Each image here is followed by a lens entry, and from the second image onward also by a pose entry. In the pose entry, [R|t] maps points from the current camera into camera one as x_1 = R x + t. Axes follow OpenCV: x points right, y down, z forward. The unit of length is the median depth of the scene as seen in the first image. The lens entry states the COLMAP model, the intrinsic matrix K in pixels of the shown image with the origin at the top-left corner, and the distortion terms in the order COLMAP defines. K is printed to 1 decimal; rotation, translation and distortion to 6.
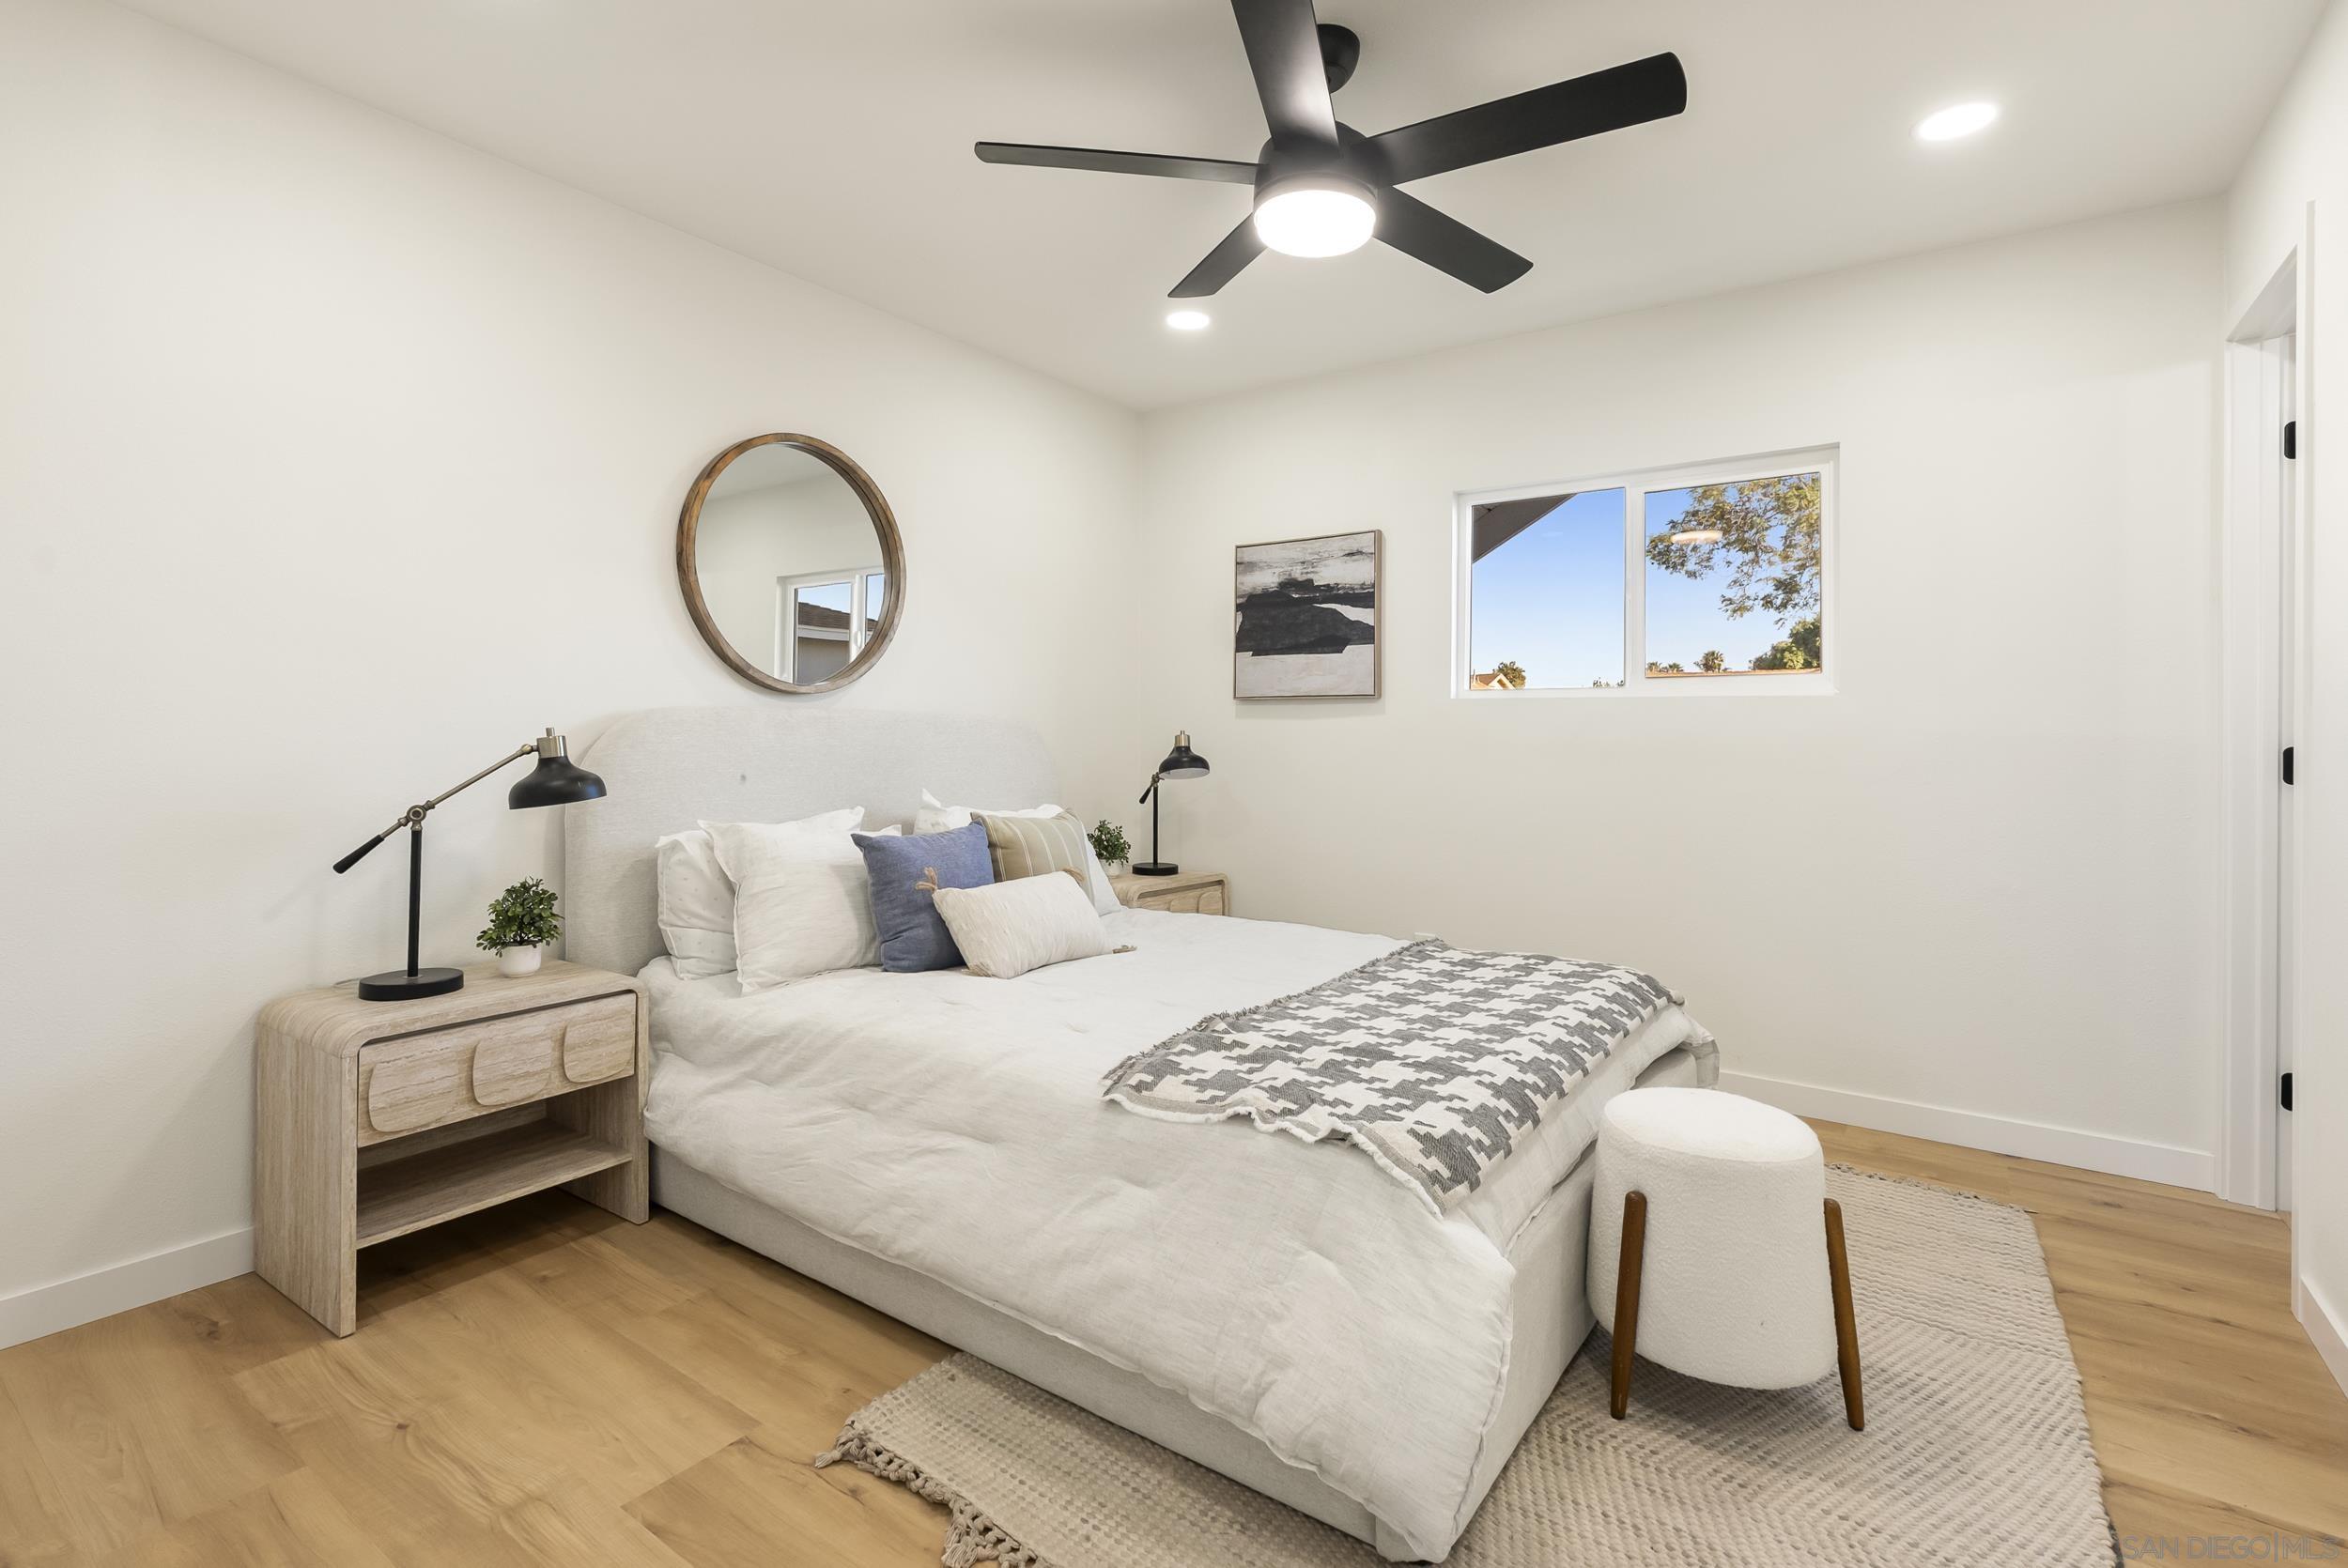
lens RADIAL K [[1087.0, 0, 1168.2], [0, 1087.0, 728.9], [0, 0, 1]] dist [-0.002717, -0.000076]
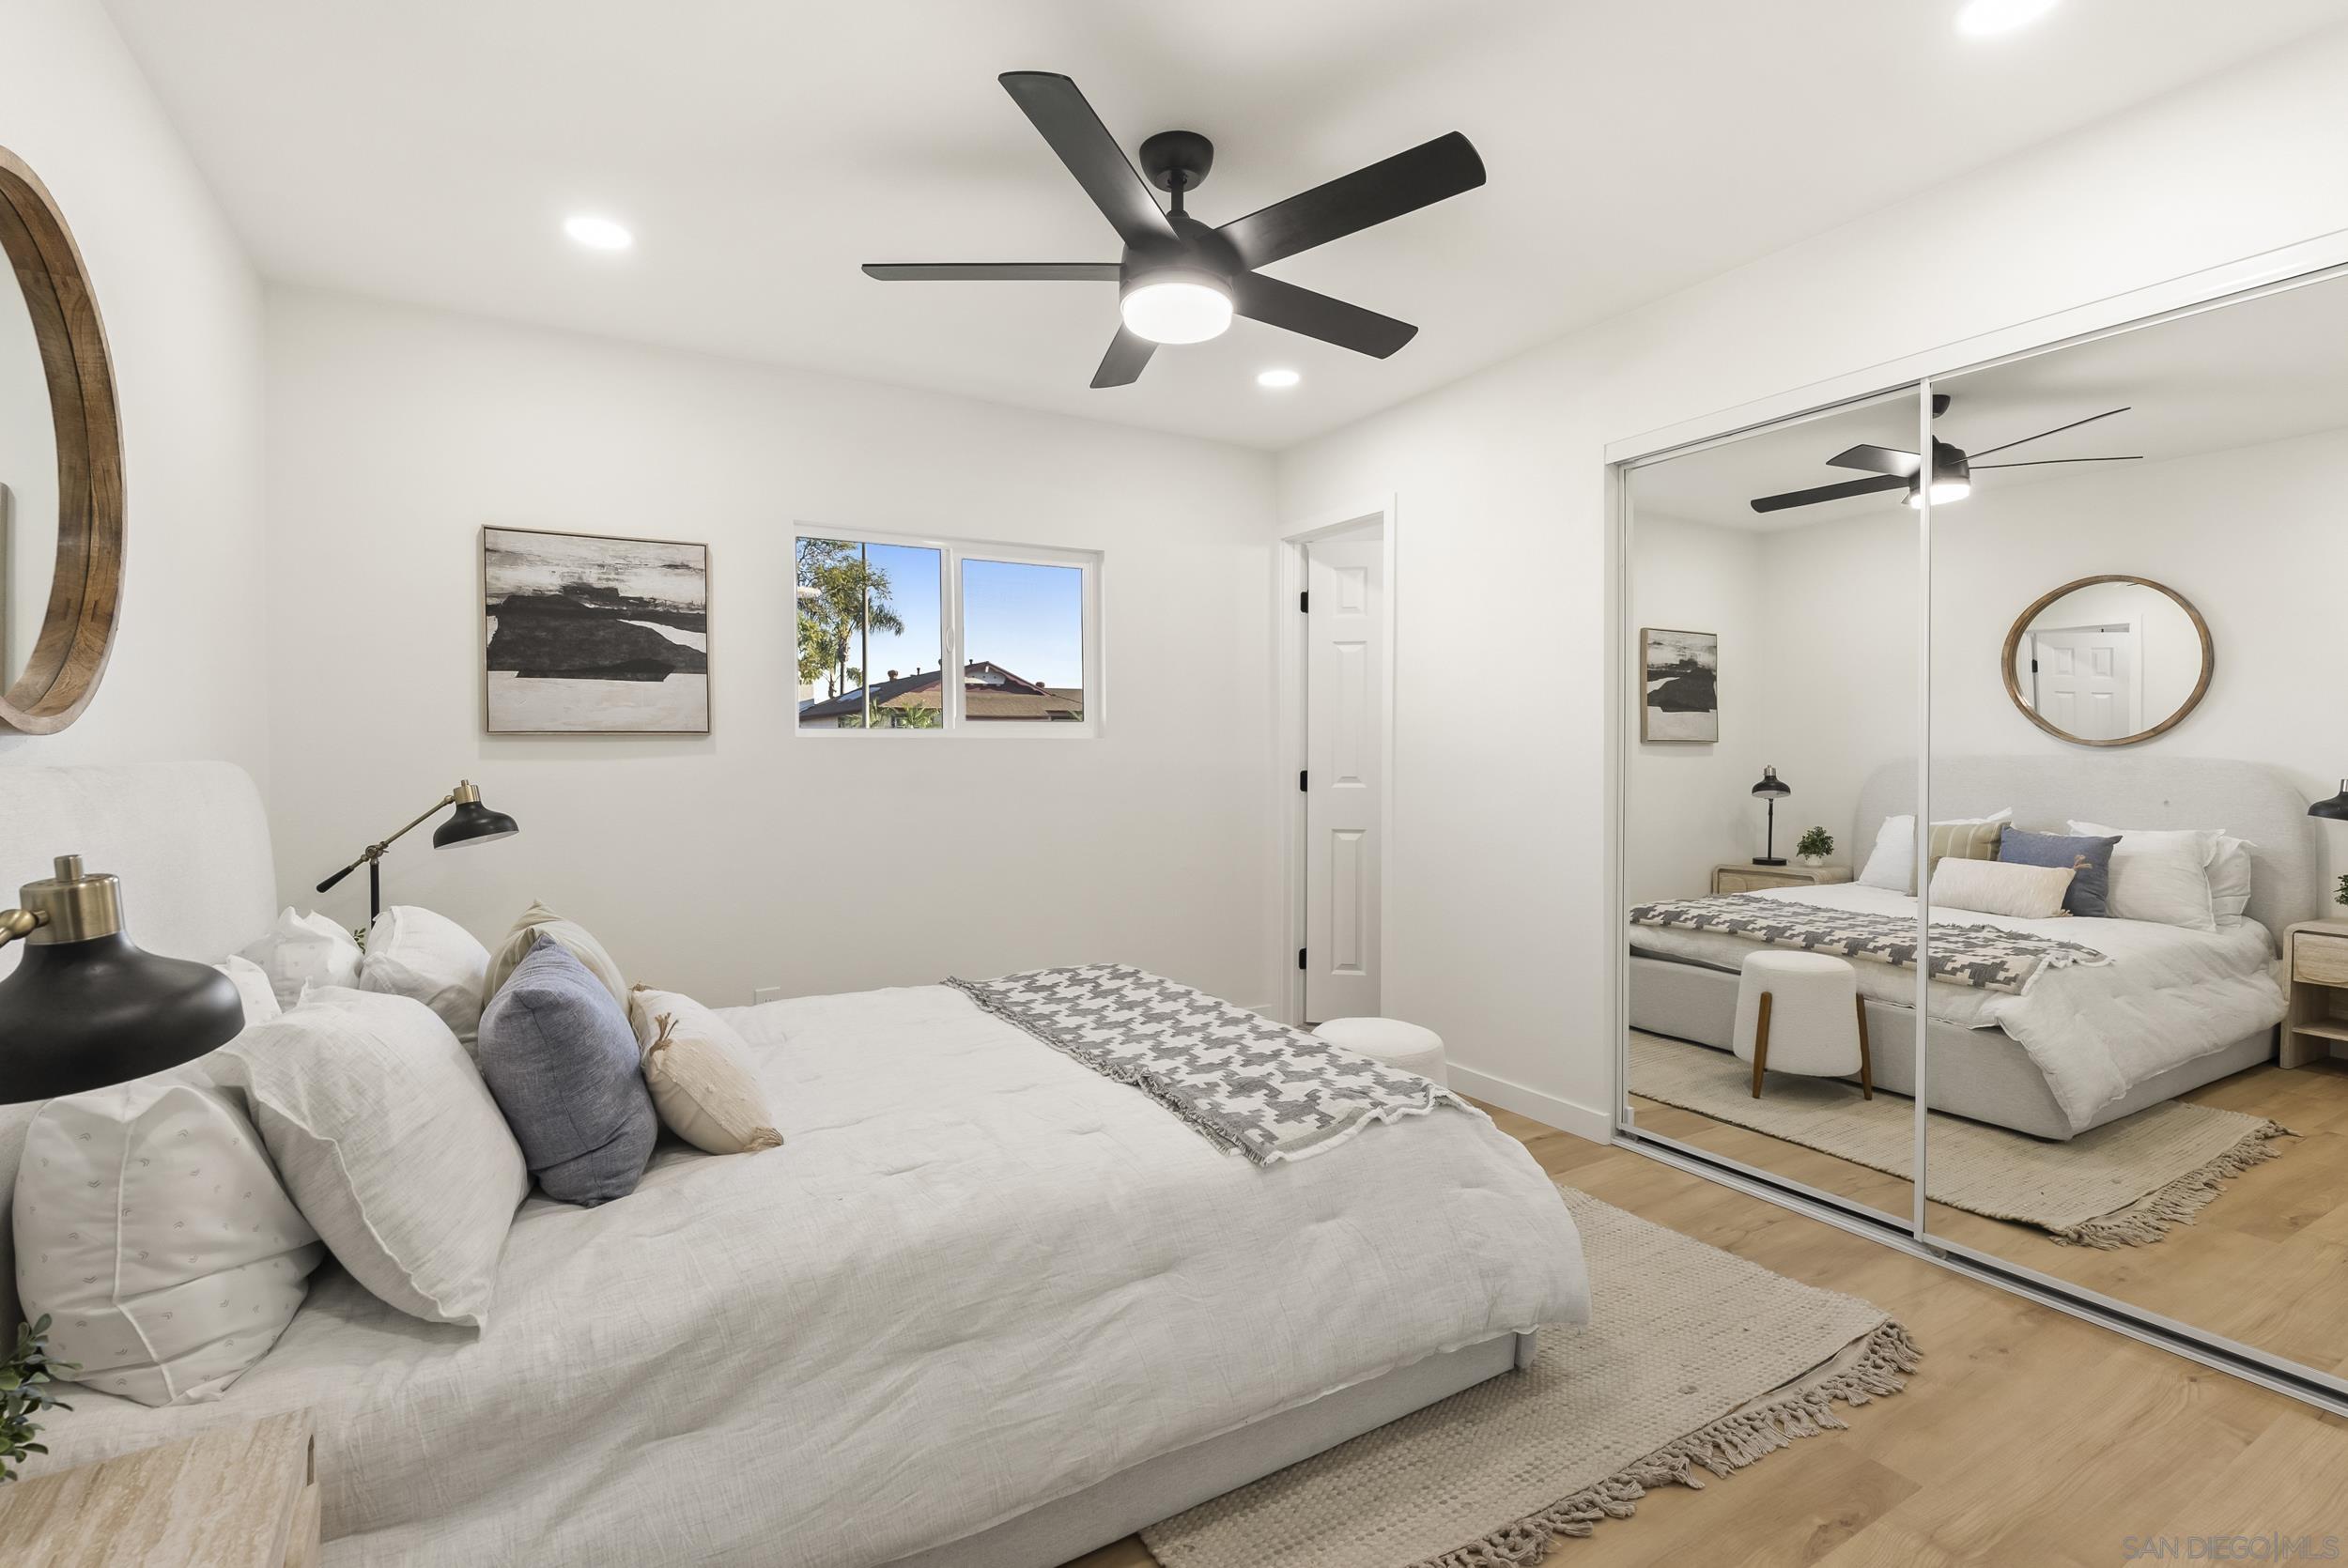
lens RADIAL K [[1070.6, 0, 1169.5], [0, 1070.6, 758.2], [0, 0, 1]] dist [-0.003542, 0.000079]
pose [[0.401406, -0.017736, 0.915729, -0.451589], [0.004927, 0.999840, 0.017205, -0.023197], [-0.915887, -0.002394, 0.401429, 0.310156]]
